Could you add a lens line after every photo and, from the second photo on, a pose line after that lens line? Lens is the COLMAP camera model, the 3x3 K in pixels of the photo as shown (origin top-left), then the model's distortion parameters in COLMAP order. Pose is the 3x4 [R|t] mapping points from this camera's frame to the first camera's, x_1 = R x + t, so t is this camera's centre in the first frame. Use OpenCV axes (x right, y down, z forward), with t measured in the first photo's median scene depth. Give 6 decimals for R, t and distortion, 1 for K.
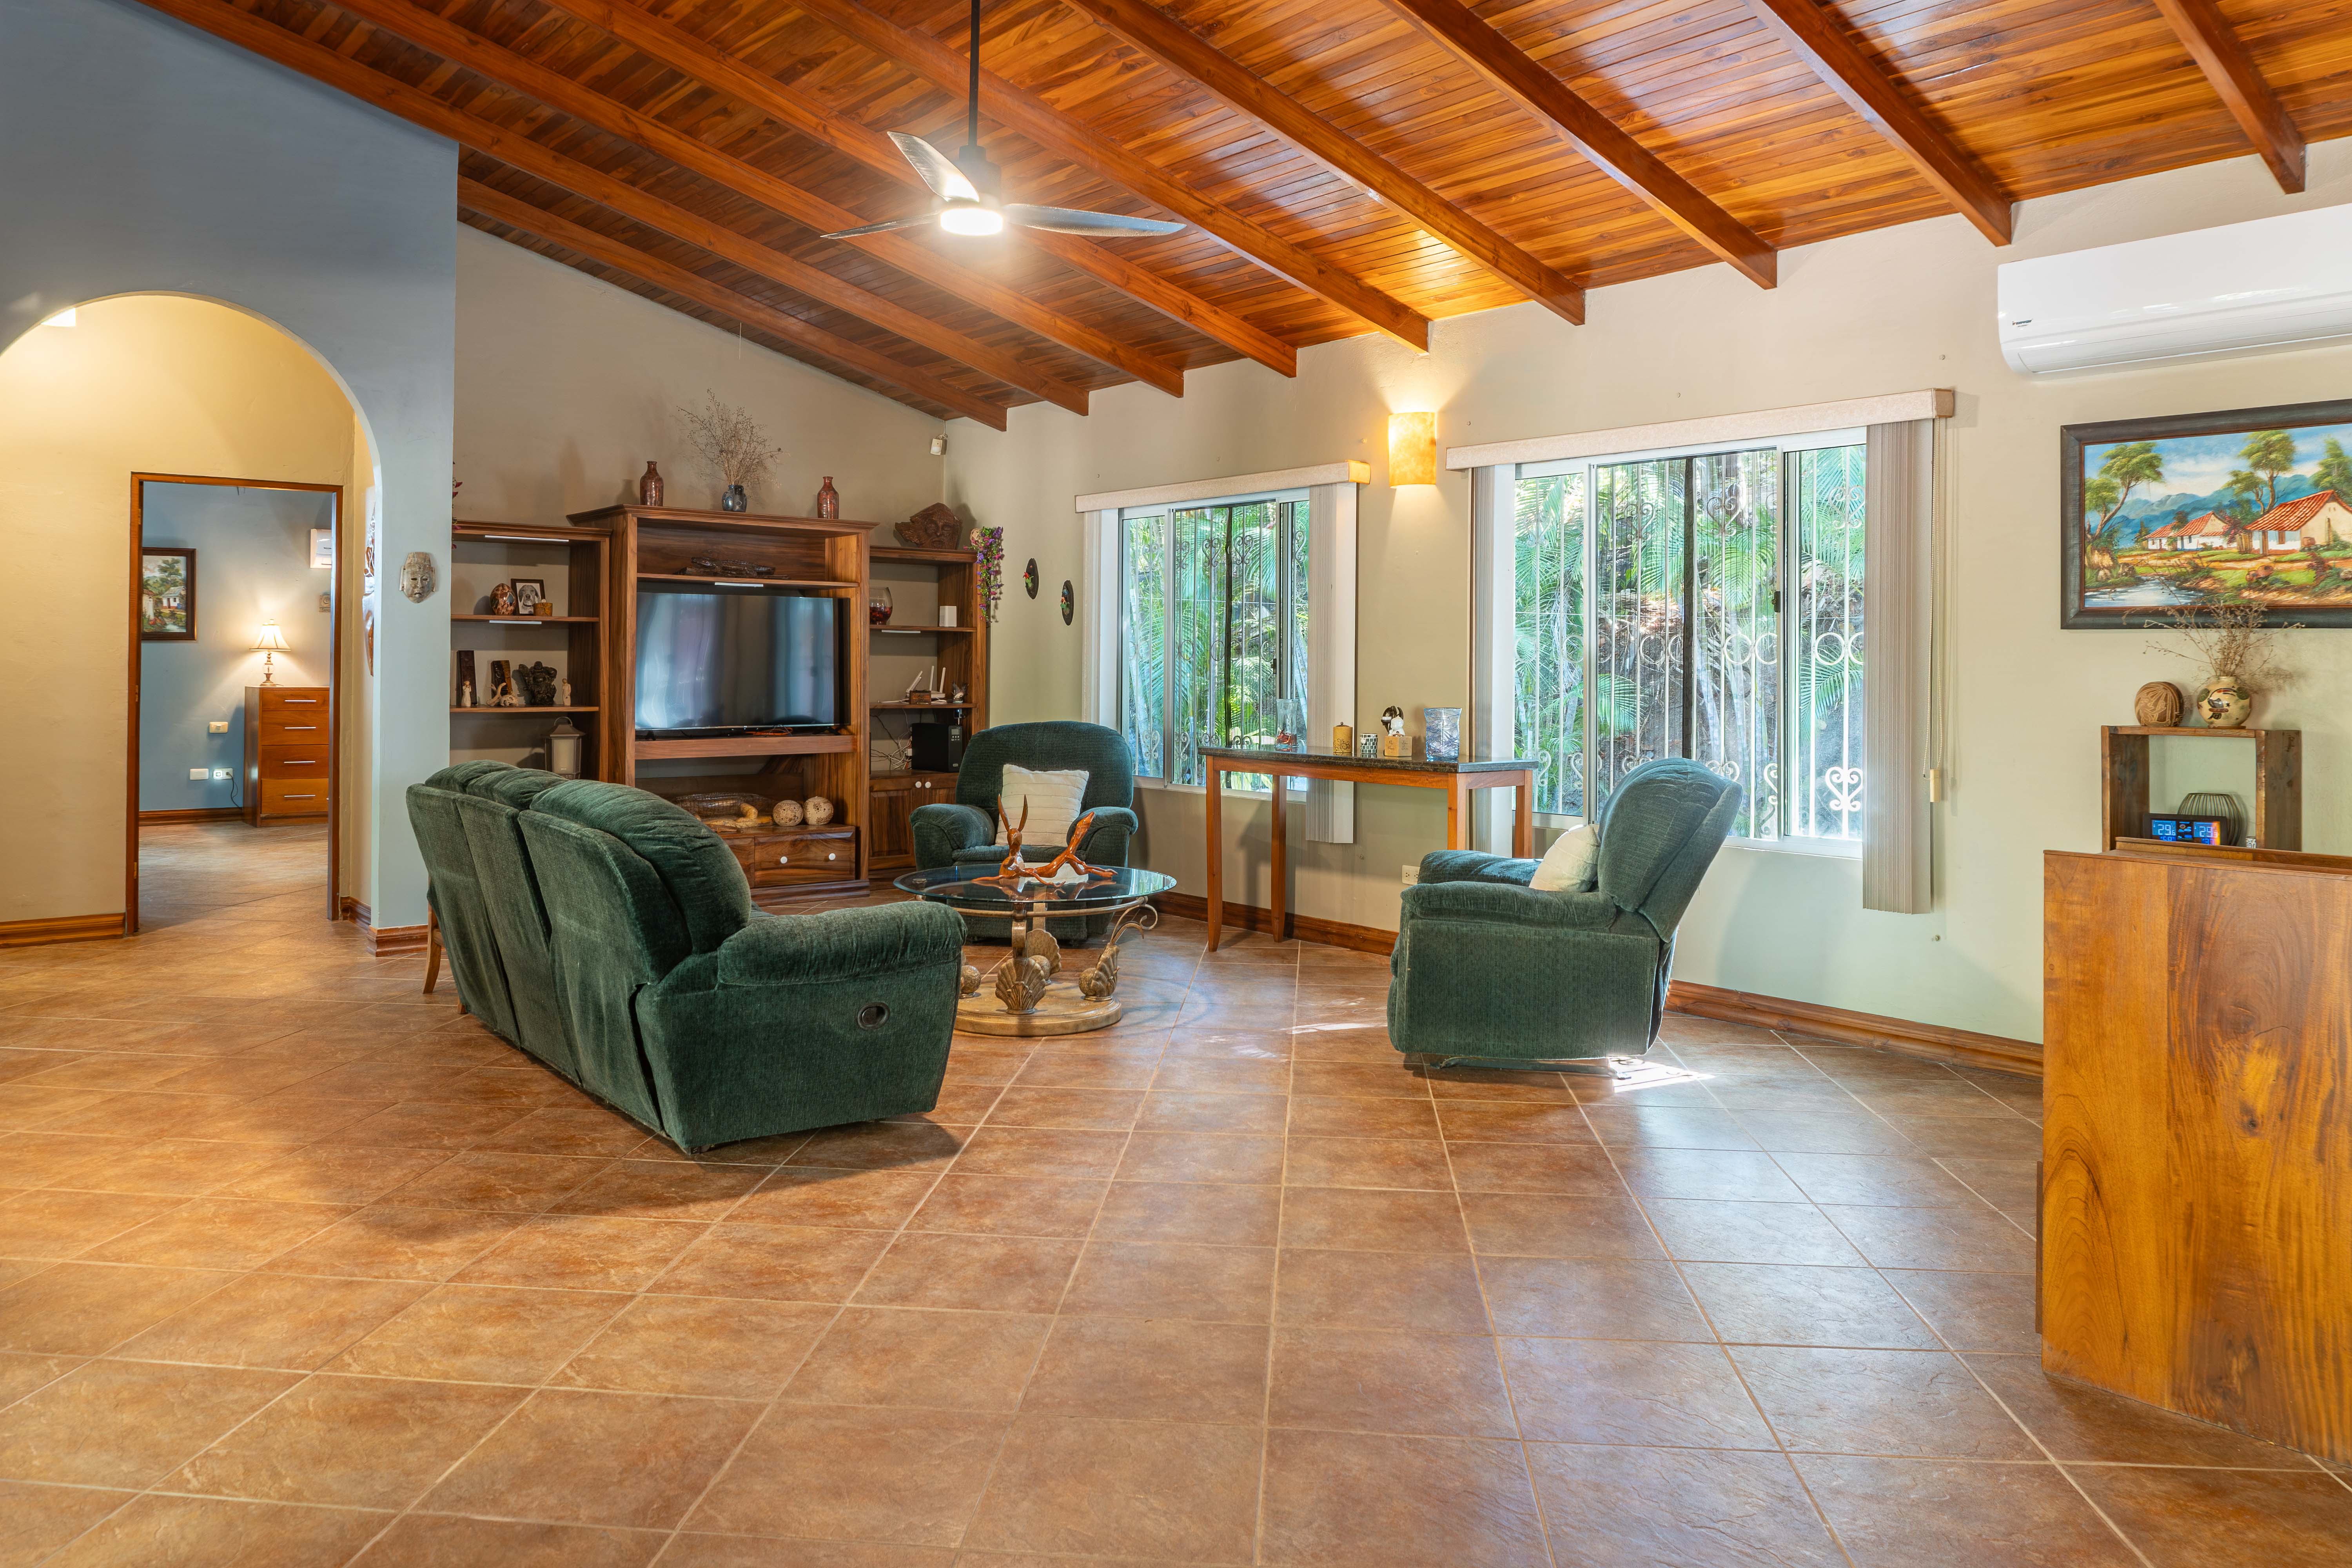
lens RADIAL K [[1612.9, 0, 1175.0], [0, 1612.9, 679.8], [0, 0, 1]] dist [-0.024218, -0.000922]
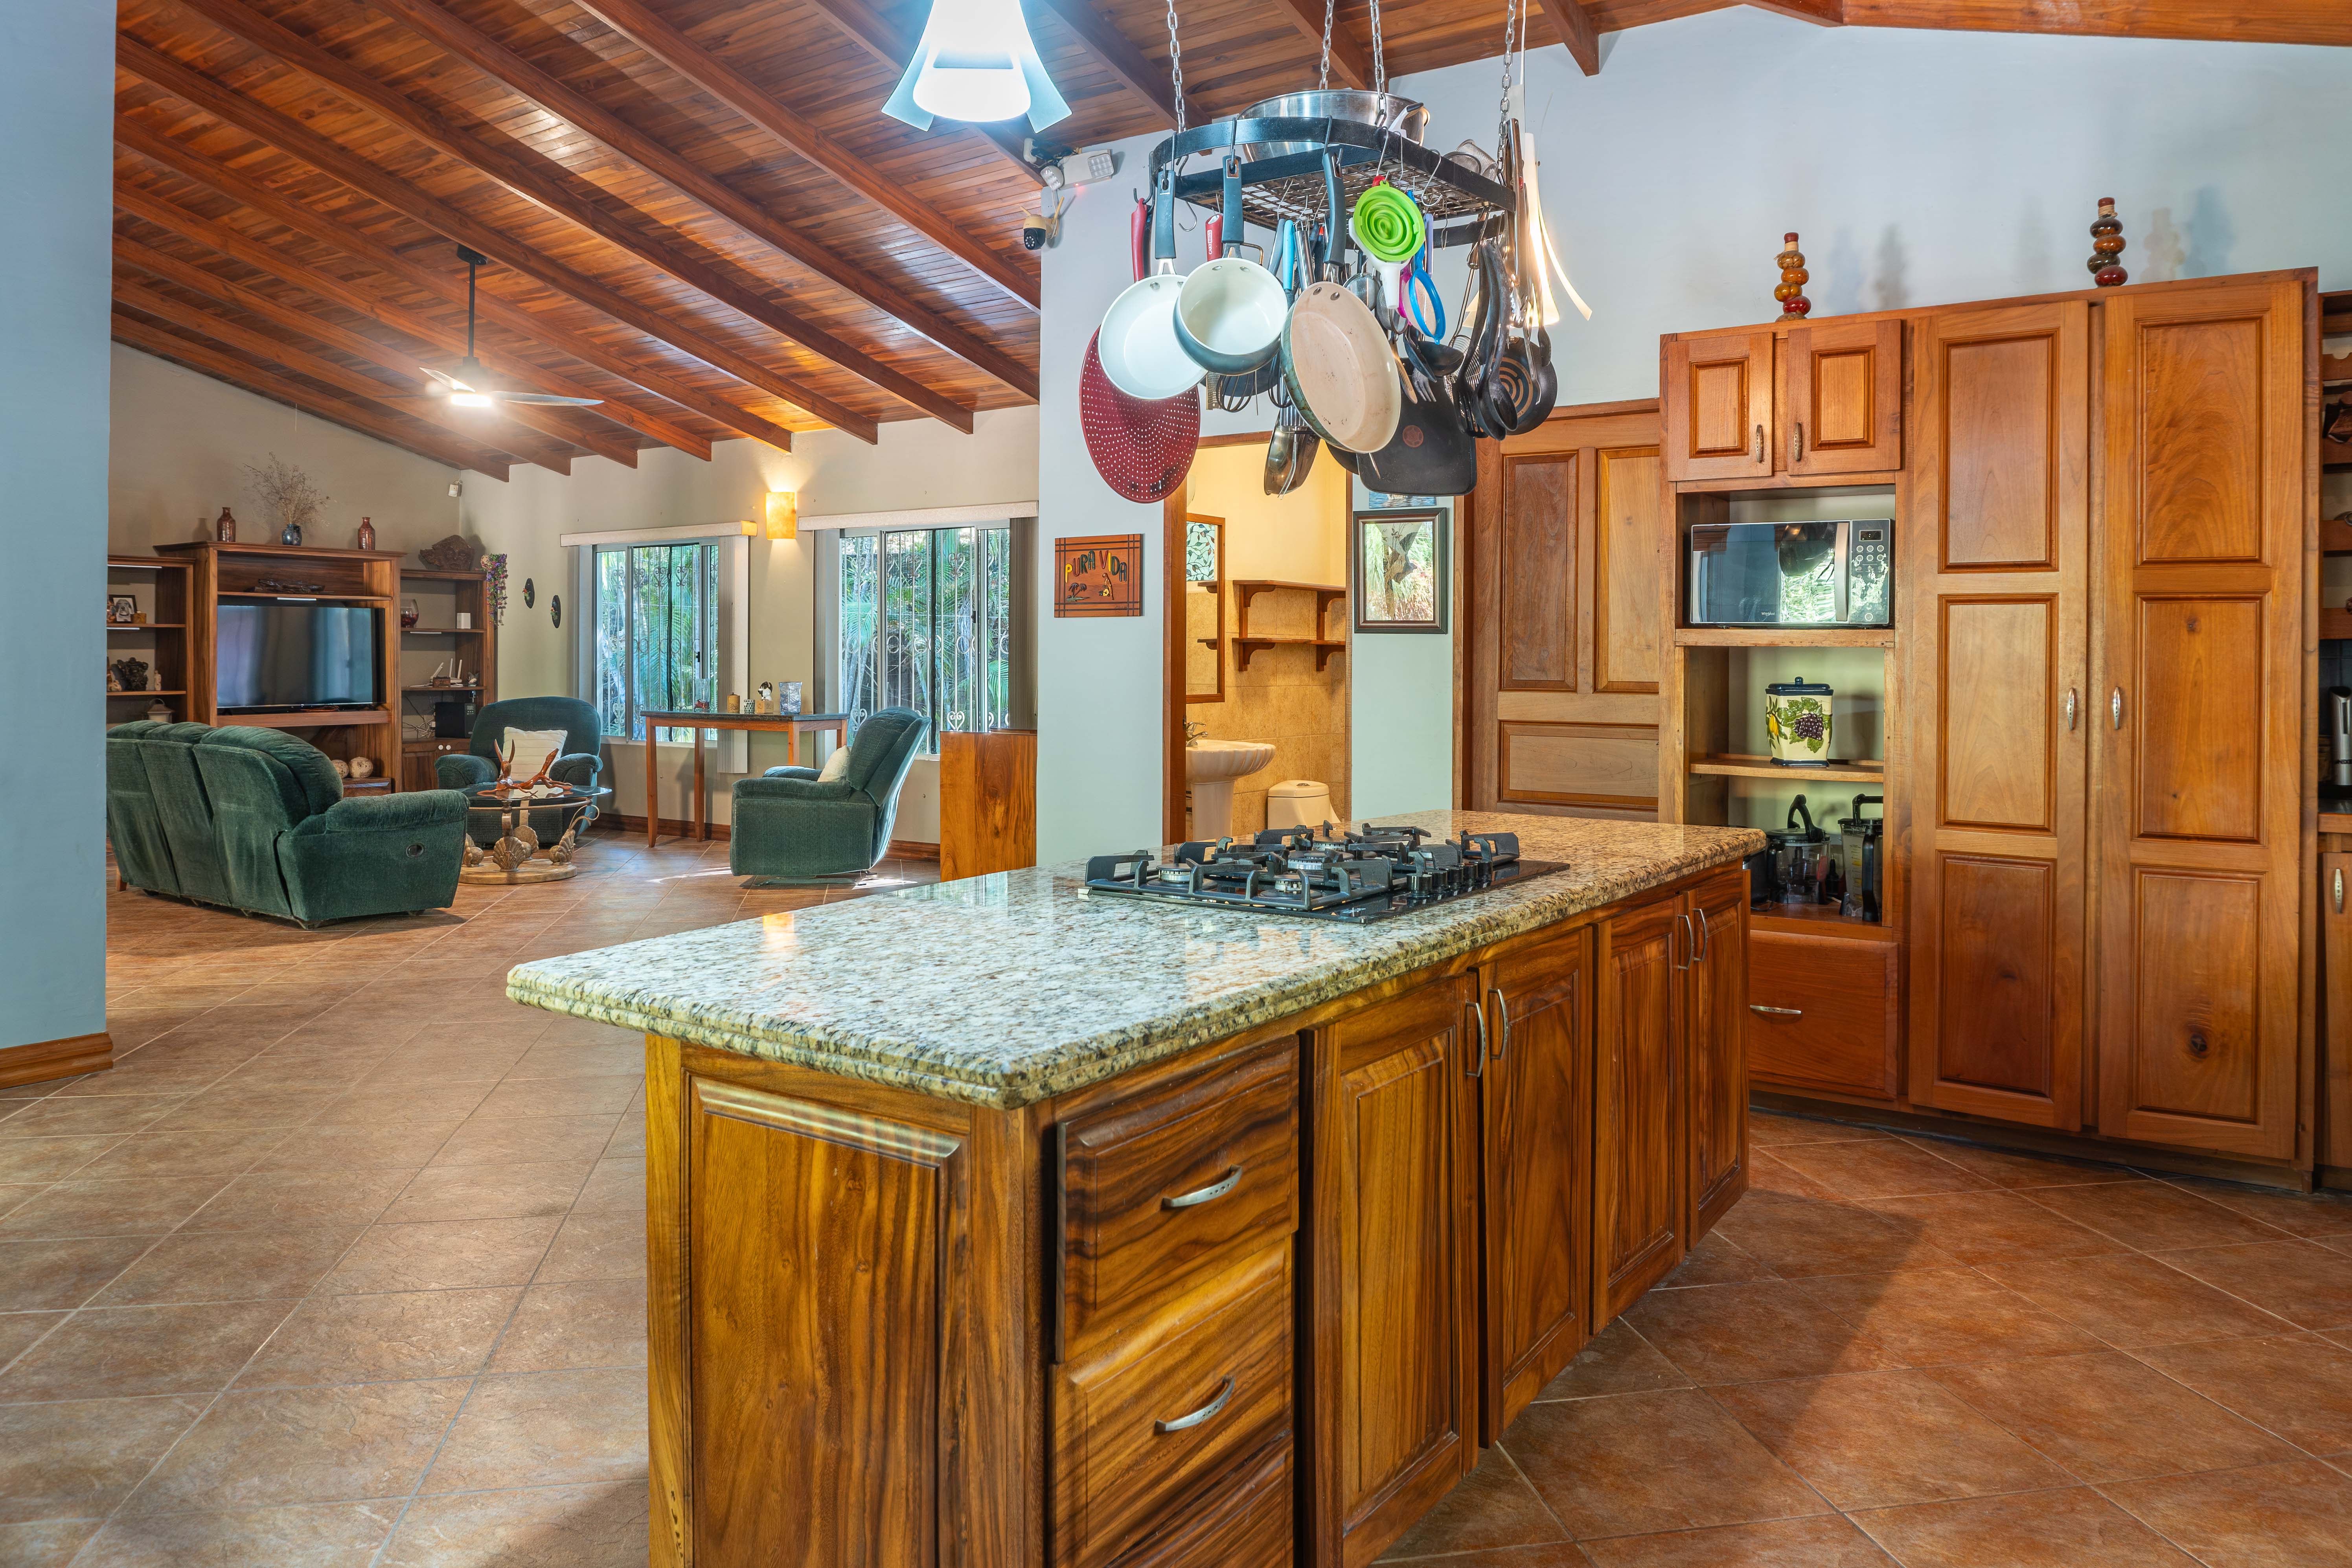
lens RADIAL K [[1598.0, 0, 1136.2], [0, 1598.0, 663.2], [0, 0, 1]] dist [-0.021886, -0.001037]
pose [[0.967730, -0.008752, 0.251839, 0.082958], [0.009524, 0.999953, -0.001843, 0.004178], [-0.251811, 0.004182, 0.967767, -0.521412]]
